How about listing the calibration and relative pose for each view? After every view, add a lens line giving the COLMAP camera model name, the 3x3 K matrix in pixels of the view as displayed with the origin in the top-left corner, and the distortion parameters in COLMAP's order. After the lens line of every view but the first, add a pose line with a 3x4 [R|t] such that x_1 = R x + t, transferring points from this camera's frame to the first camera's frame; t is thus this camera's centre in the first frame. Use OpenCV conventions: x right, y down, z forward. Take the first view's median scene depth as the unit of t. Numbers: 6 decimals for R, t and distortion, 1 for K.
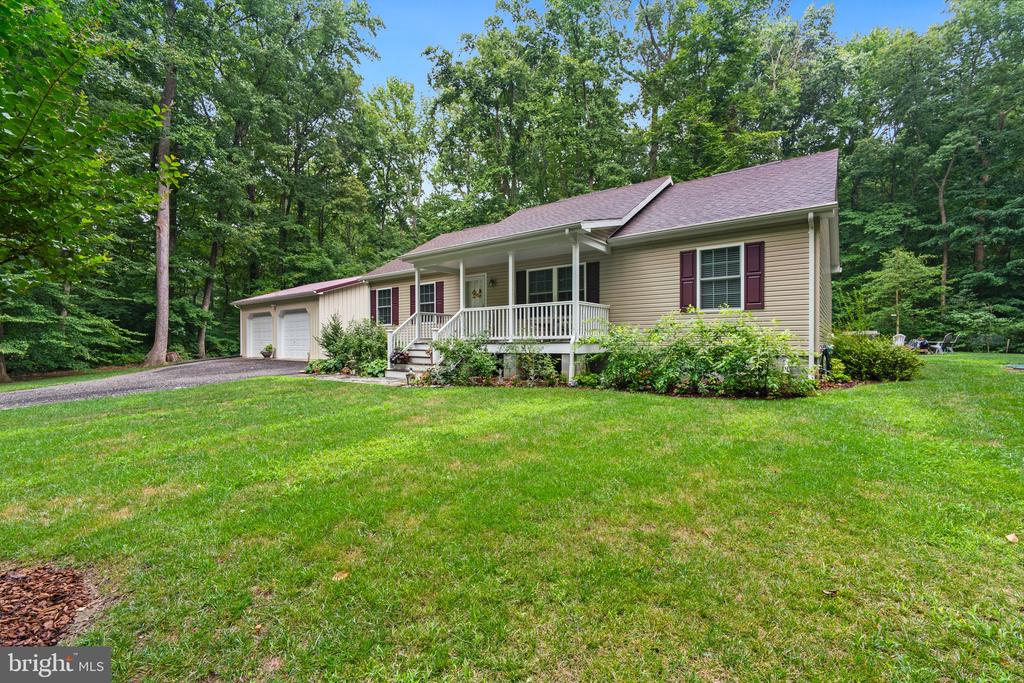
lens RADIAL K [[443.8, 0, 515.9], [0, 443.8, 337.7], [0, 0, 1]] dist [0.000062, 0.001078]
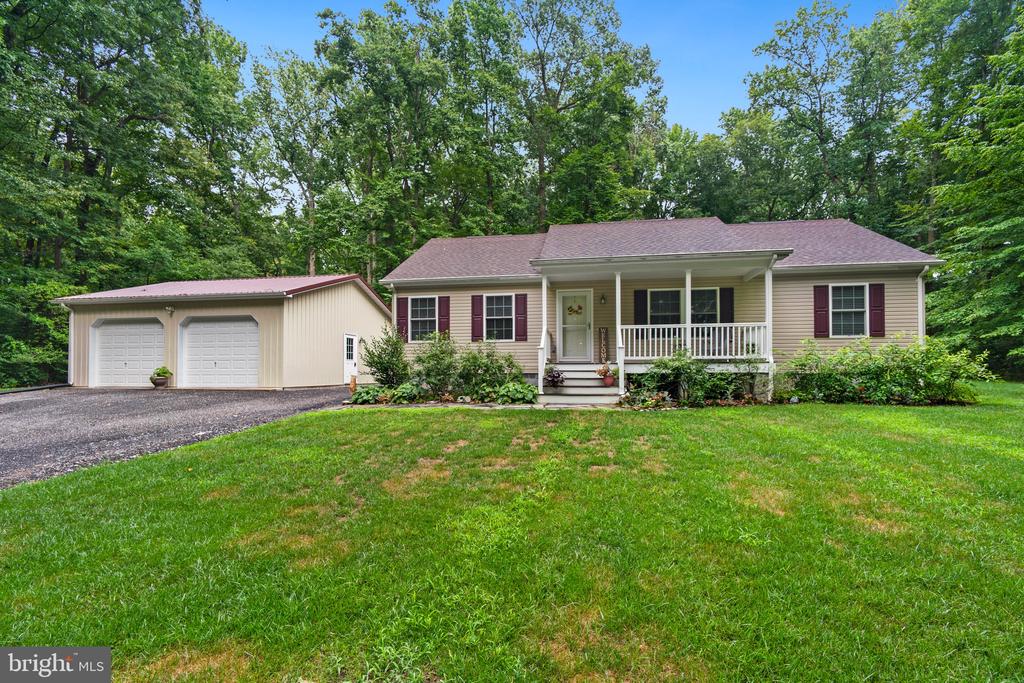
lens RADIAL K [[443.8, 0, 517.2], [0, 443.8, 362.5], [0, 0, 1]] dist [0.000062, 0.001078]
pose [[0.878067, 0.011462, 0.478401, -0.702500], [-0.007144, 0.999916, -0.010847, 0.021681], [-0.478485, 0.006107, 0.878075, 0.280328]]
